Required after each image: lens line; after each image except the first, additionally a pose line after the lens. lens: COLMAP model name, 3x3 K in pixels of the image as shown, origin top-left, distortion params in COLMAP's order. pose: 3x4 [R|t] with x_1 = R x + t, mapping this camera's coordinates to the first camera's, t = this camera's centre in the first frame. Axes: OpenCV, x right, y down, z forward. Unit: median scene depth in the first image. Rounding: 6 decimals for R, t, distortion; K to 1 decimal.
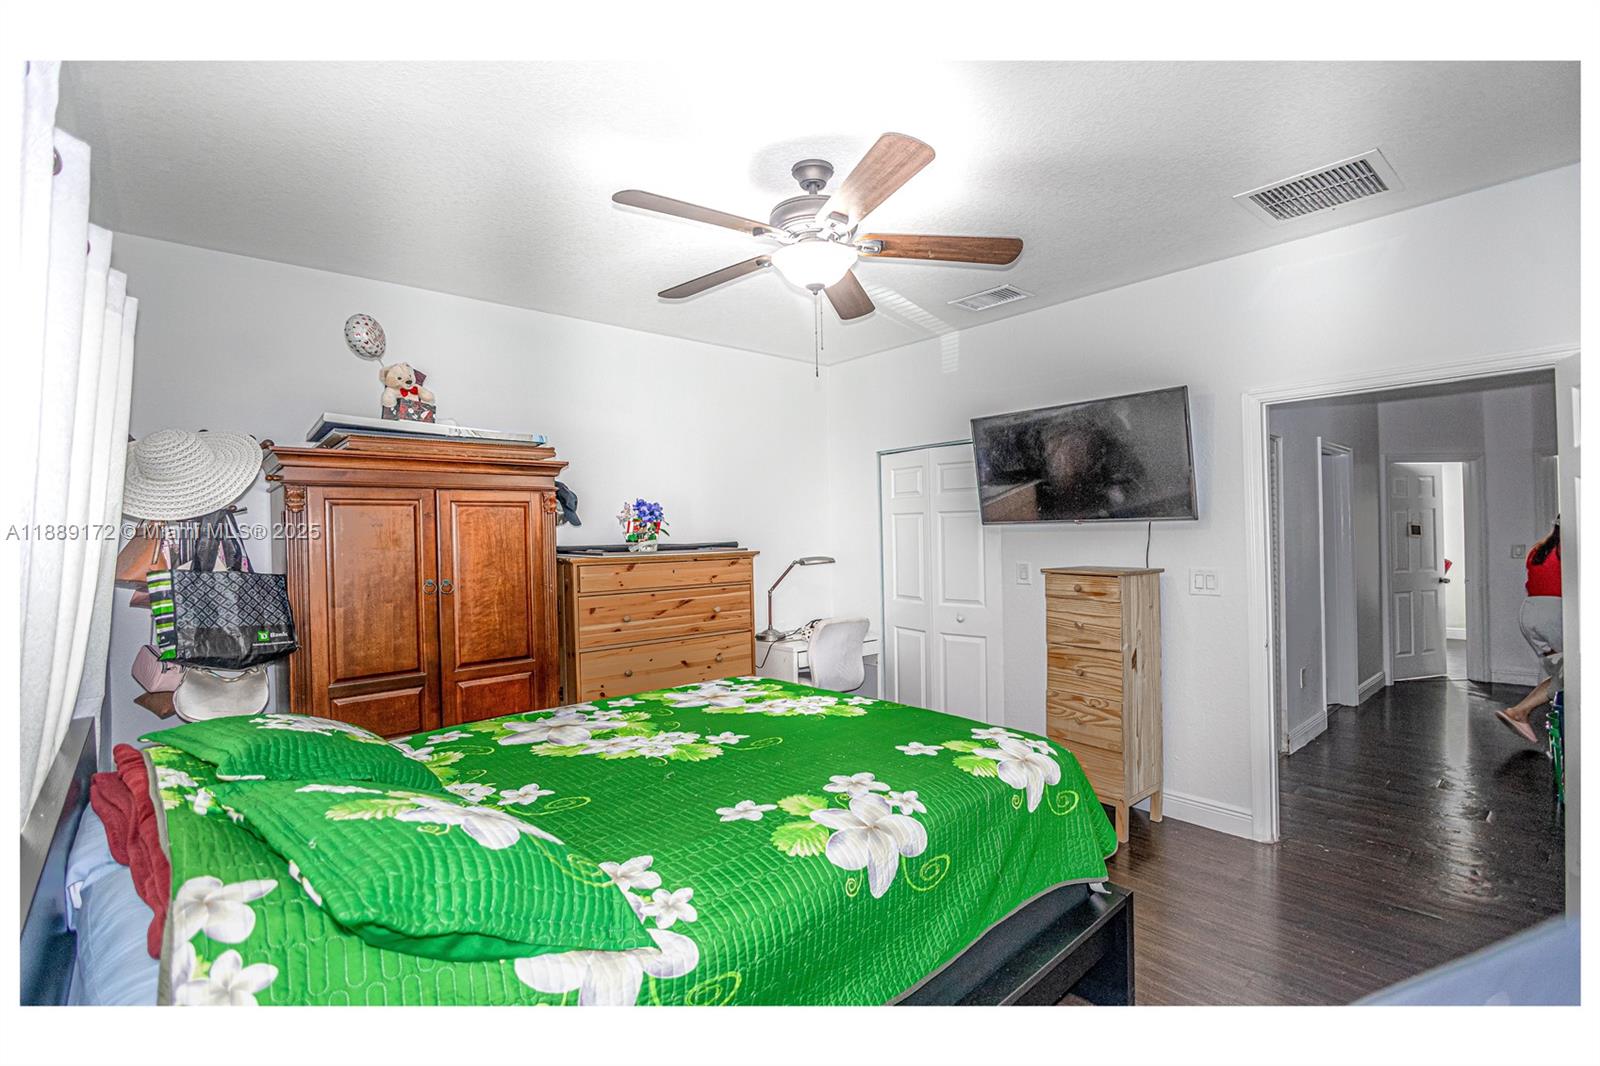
lens RADIAL K [[717.5, 0, 804.5], [0, 717.5, 538.2], [0, 0, 1]] dist [-0.000975, 0.000094]
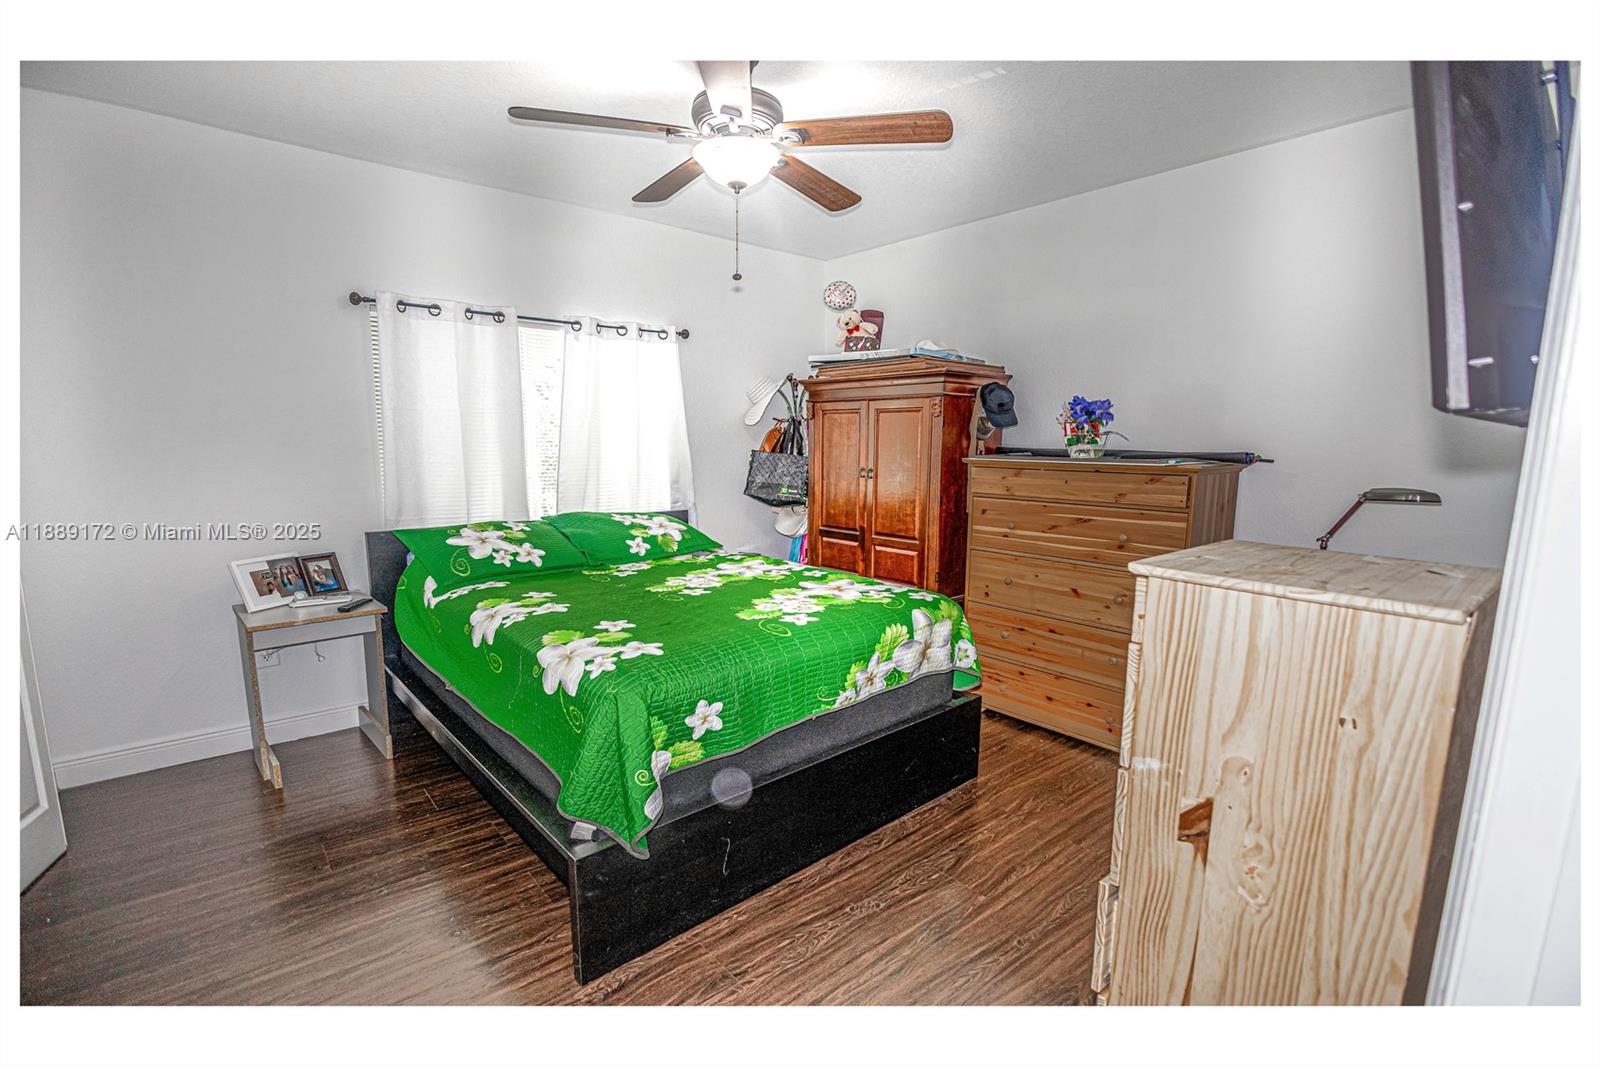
lens RADIAL K [[706.4, 0, 786.7], [0, 706.4, 554.8], [0, 0, 1]] dist [-0.000963, 0.000234]
pose [[-0.025708, 0.180261, -0.983283, 0.844718], [-0.012200, 0.983478, 0.180615, -0.020431], [0.999595, 0.016639, -0.023084, 0.872202]]
